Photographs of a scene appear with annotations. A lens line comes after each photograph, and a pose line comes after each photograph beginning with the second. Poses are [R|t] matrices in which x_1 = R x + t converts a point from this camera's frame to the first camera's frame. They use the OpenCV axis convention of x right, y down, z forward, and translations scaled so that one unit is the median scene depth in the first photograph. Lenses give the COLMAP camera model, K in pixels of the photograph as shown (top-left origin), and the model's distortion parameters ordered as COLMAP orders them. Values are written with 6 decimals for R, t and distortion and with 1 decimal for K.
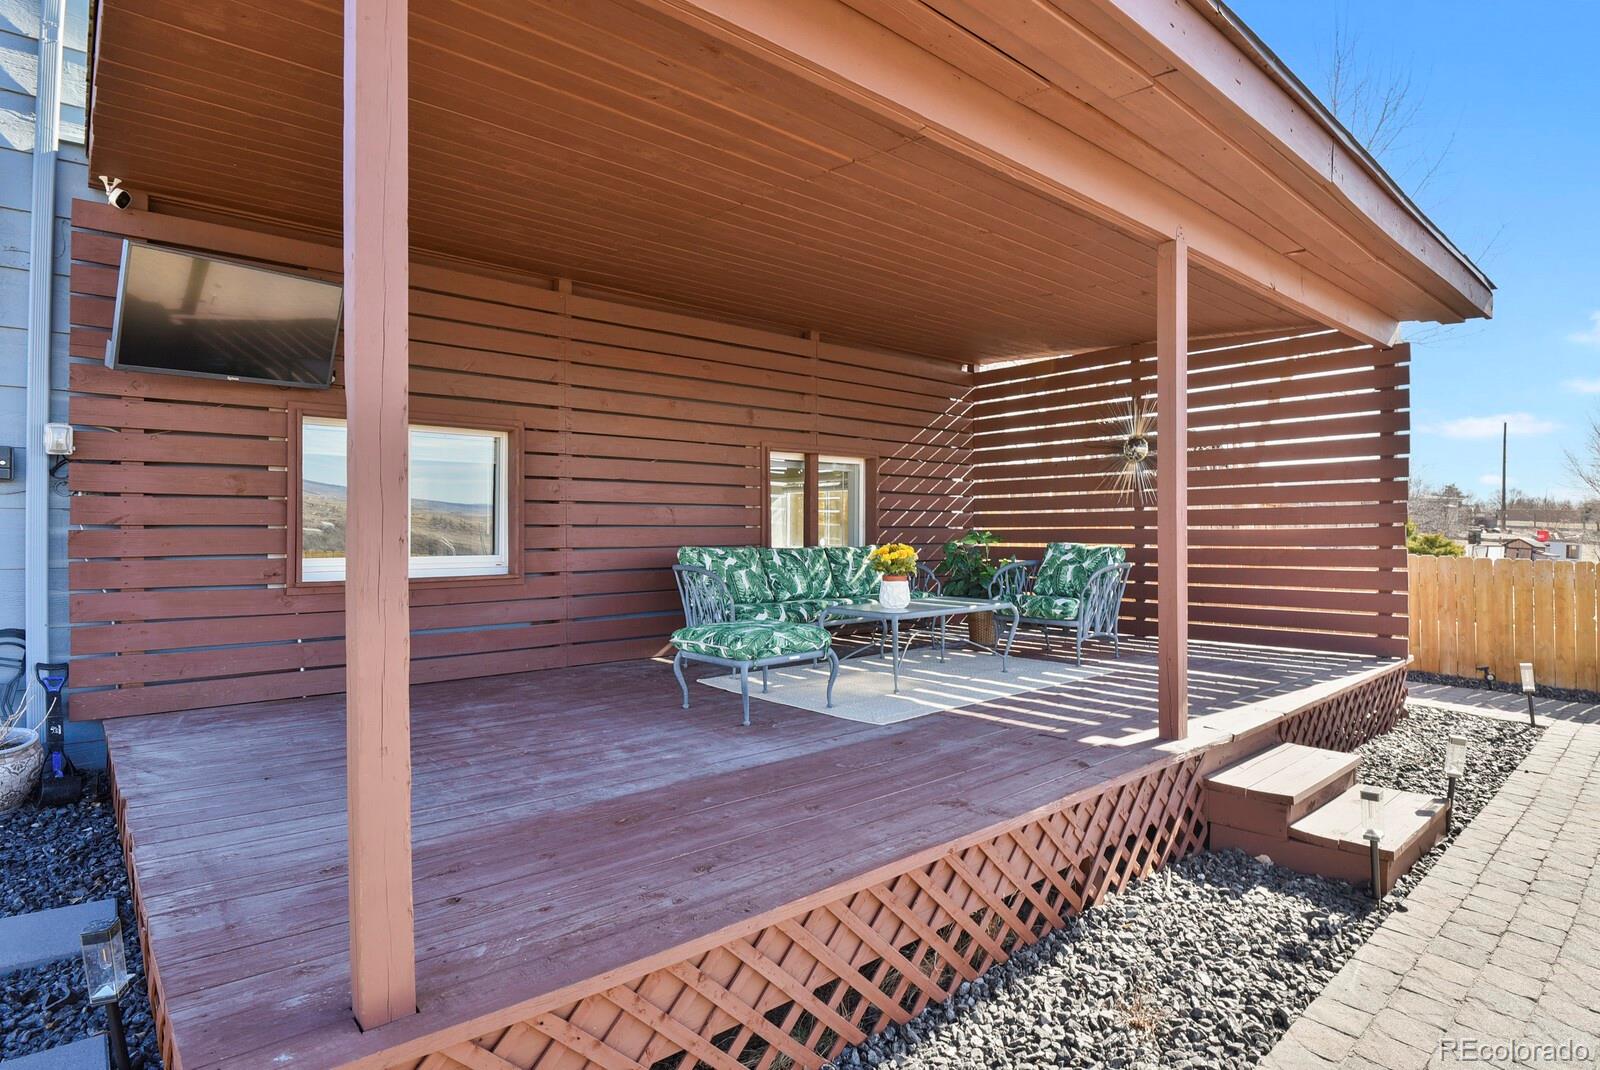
lens RADIAL K [[834.9, 0, 799.5], [0, 834.9, 526.0], [0, 0, 1]] dist [0.000717, 0.000043]
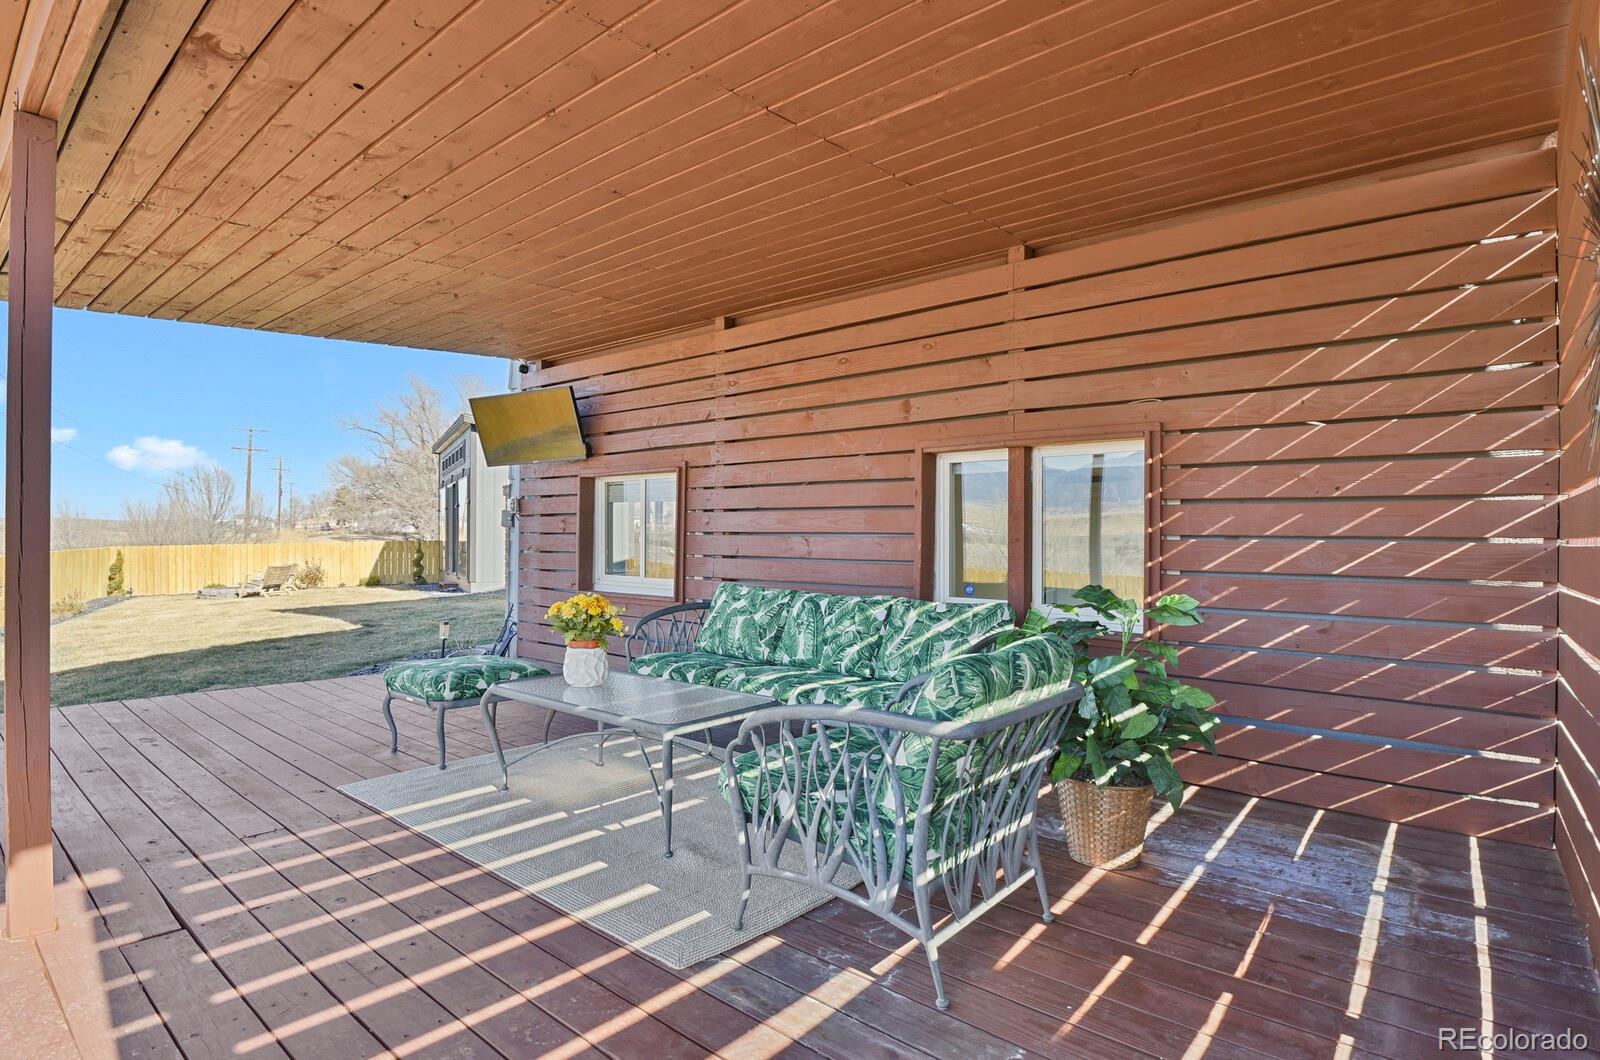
lens RADIAL K [[794.2, 0, 855.1], [0, 794.2, 535.7], [0, 0, 1]] dist [-0.007159, -0.001133]
pose [[0.207885, -0.006362, -0.978133, 0.644516], [-0.008168, 0.999933, -0.008240, -0.017523], [0.978119, 0.009703, 0.207819, 0.873501]]
